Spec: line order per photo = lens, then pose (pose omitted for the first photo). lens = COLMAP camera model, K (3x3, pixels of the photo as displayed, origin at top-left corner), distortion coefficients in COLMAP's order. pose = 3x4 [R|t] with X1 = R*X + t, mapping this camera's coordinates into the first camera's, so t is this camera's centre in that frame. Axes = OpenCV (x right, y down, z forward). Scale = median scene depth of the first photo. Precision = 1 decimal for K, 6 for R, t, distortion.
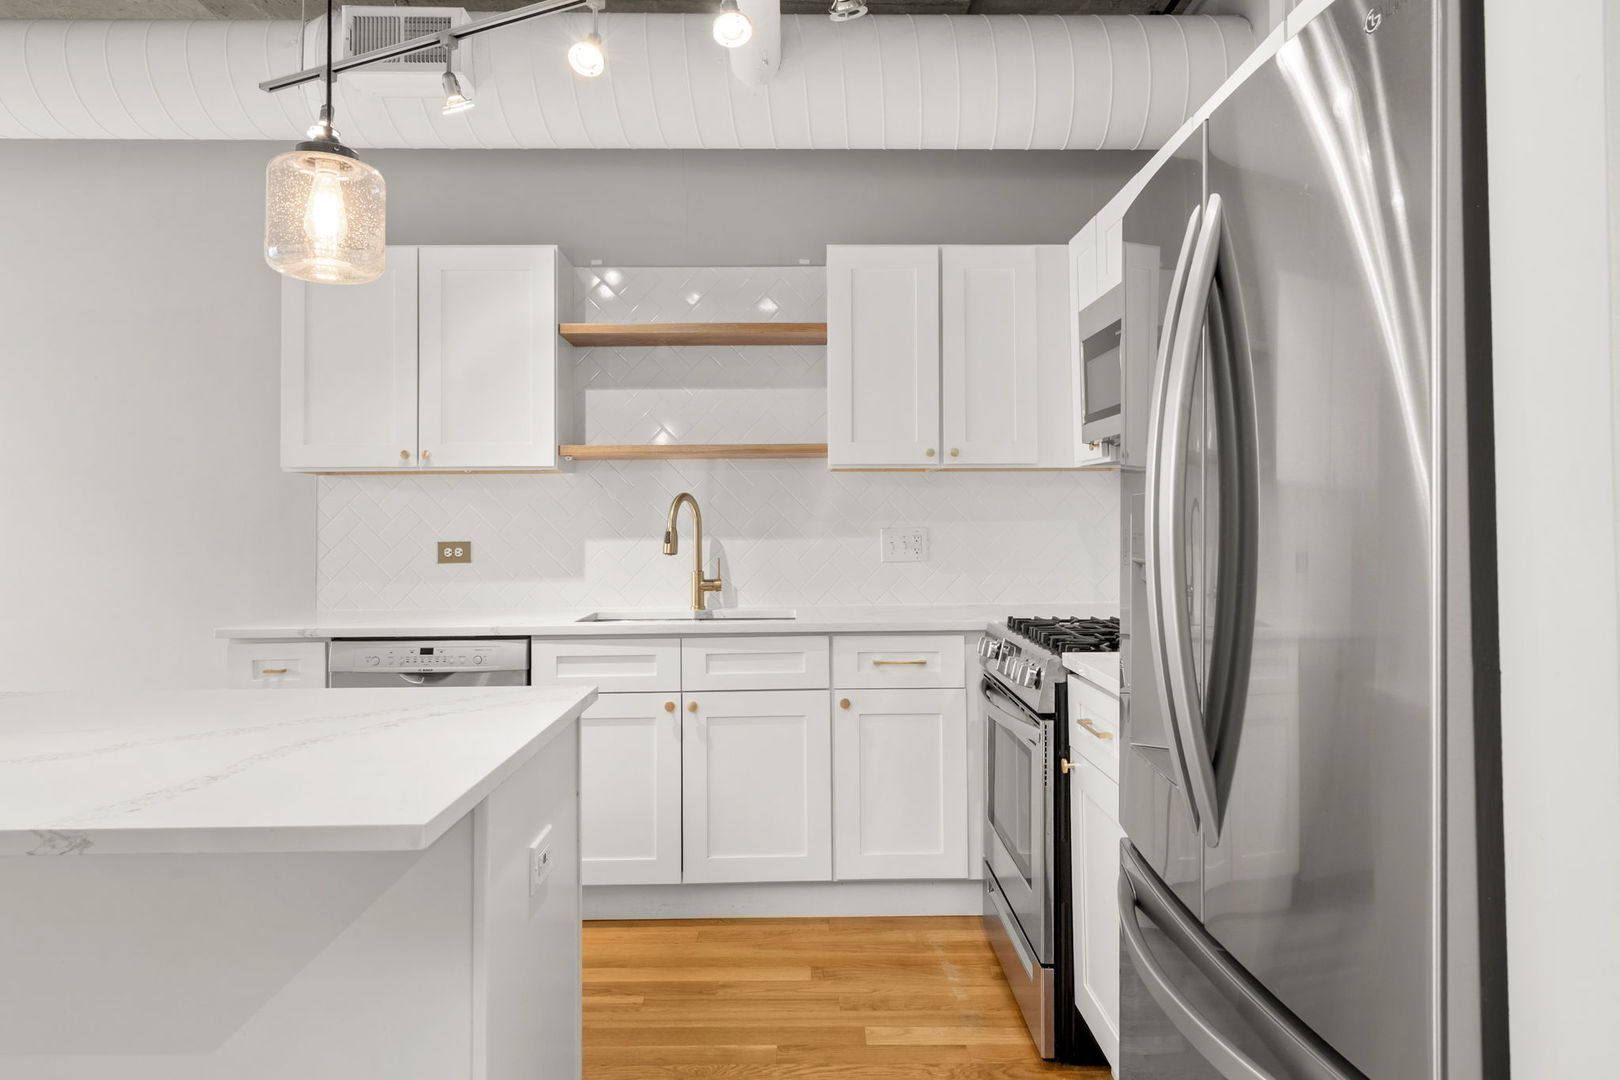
lens RADIAL K [[939.5, 0, 811.5], [0, 939.5, 529.6], [0, 0, 1]] dist [0.001011, 0.000242]
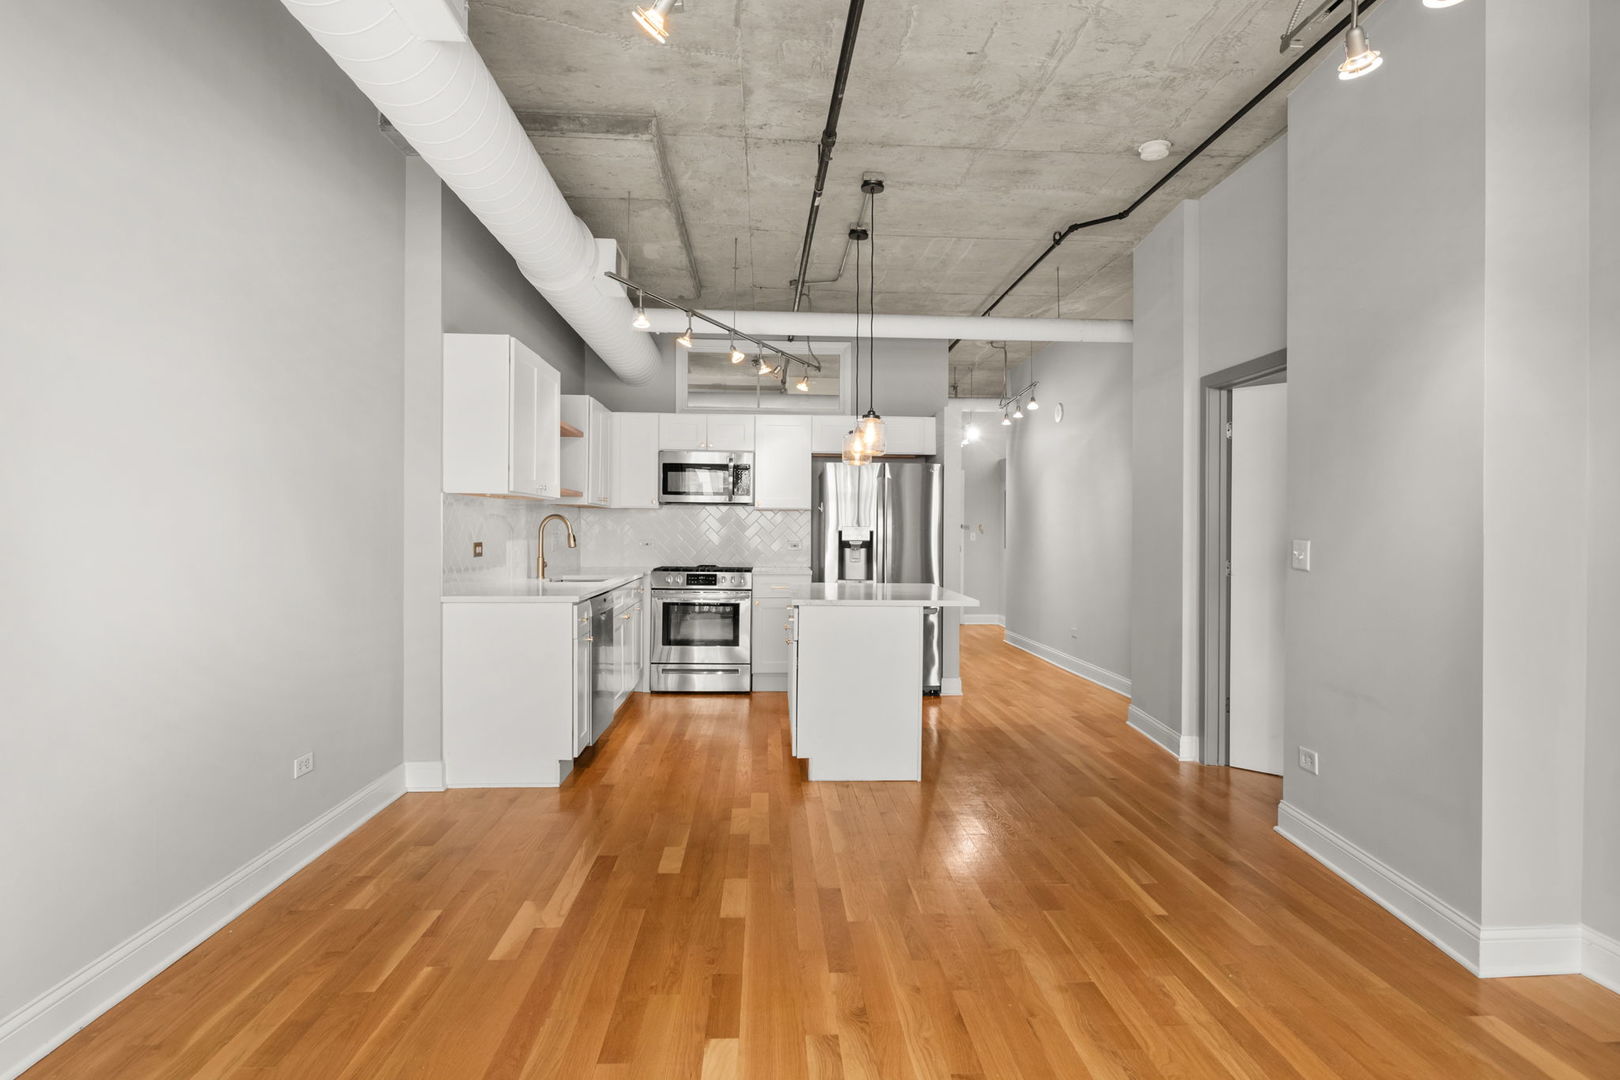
lens RADIAL K [[818.3, 0, 813.7], [0, 818.3, 530.3], [0, 0, 1]] dist [0.000436, 0.000235]
pose [[-0.034147, 0.006921, 0.999393, -1.699212], [-0.004055, 0.999967, -0.007063, 0.001666], [-0.999409, -0.004294, -0.034118, 0.535456]]
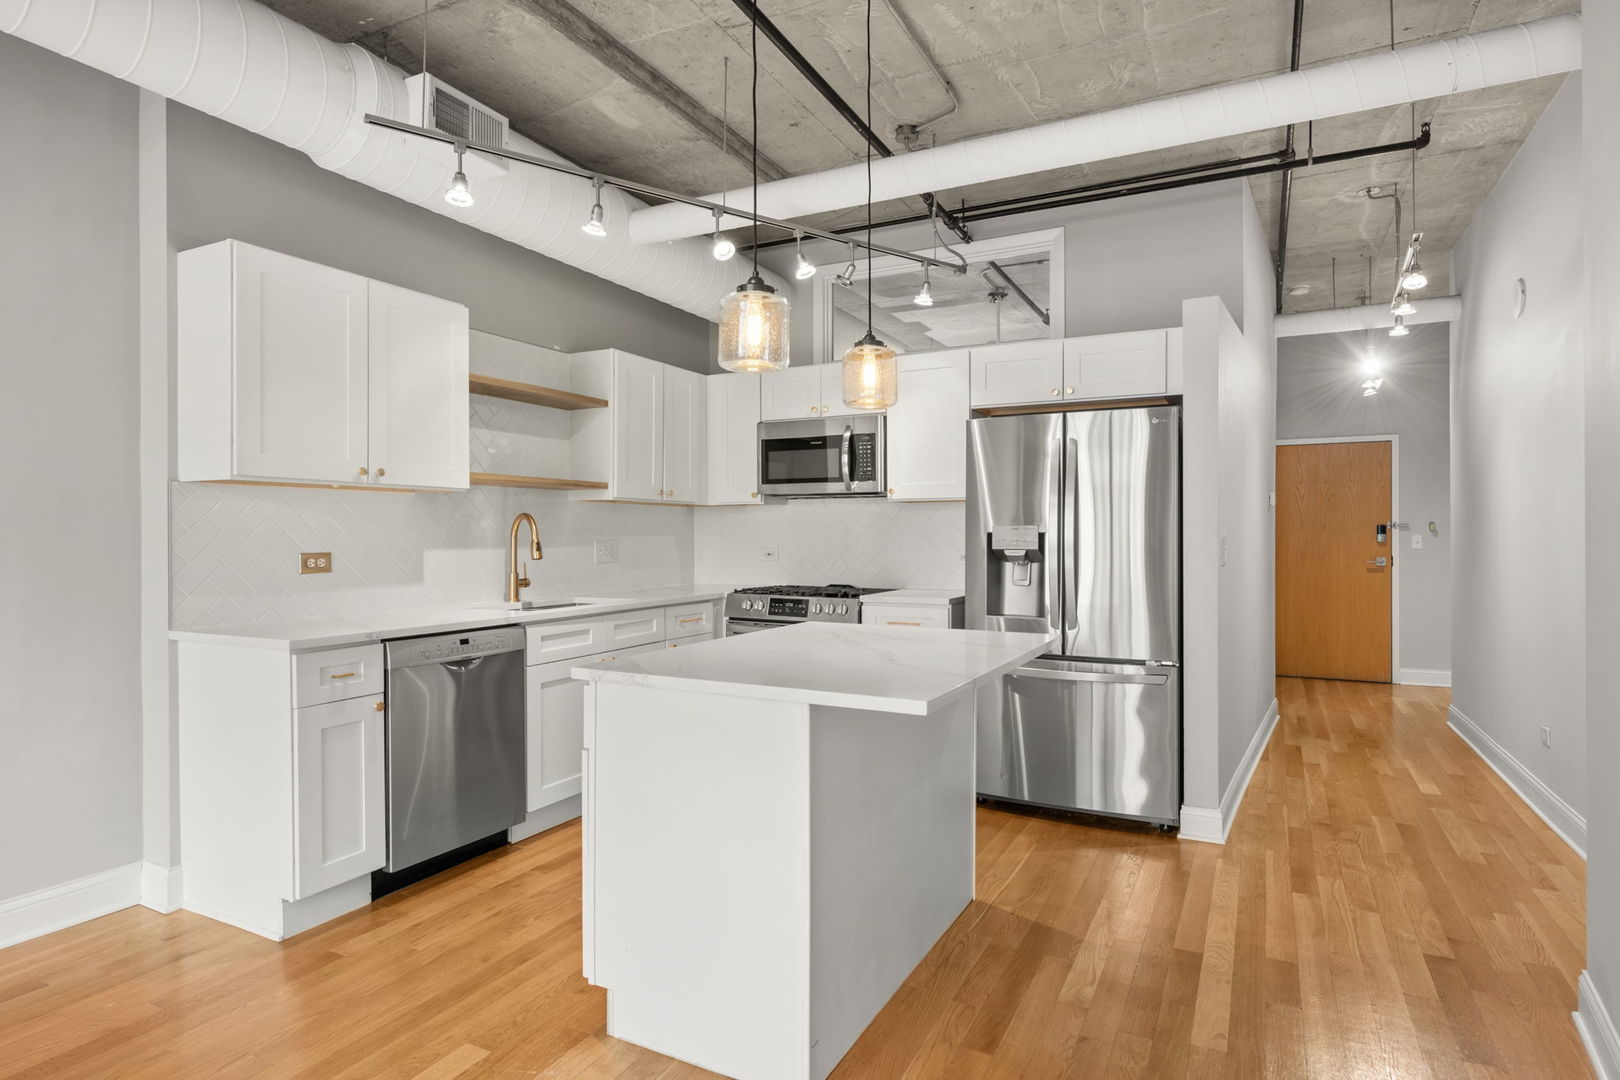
lens RADIAL K [[858.4, 0, 814.8], [0, 858.4, 538.4], [0, 0, 1]] dist [-0.003126, -0.000063]
pose [[0.475310, 0.003490, 0.879811, -0.973199], [0.000440, 0.999991, -0.004204, 0.001484], [-0.879818, 0.002385, 0.475305, 0.068182]]
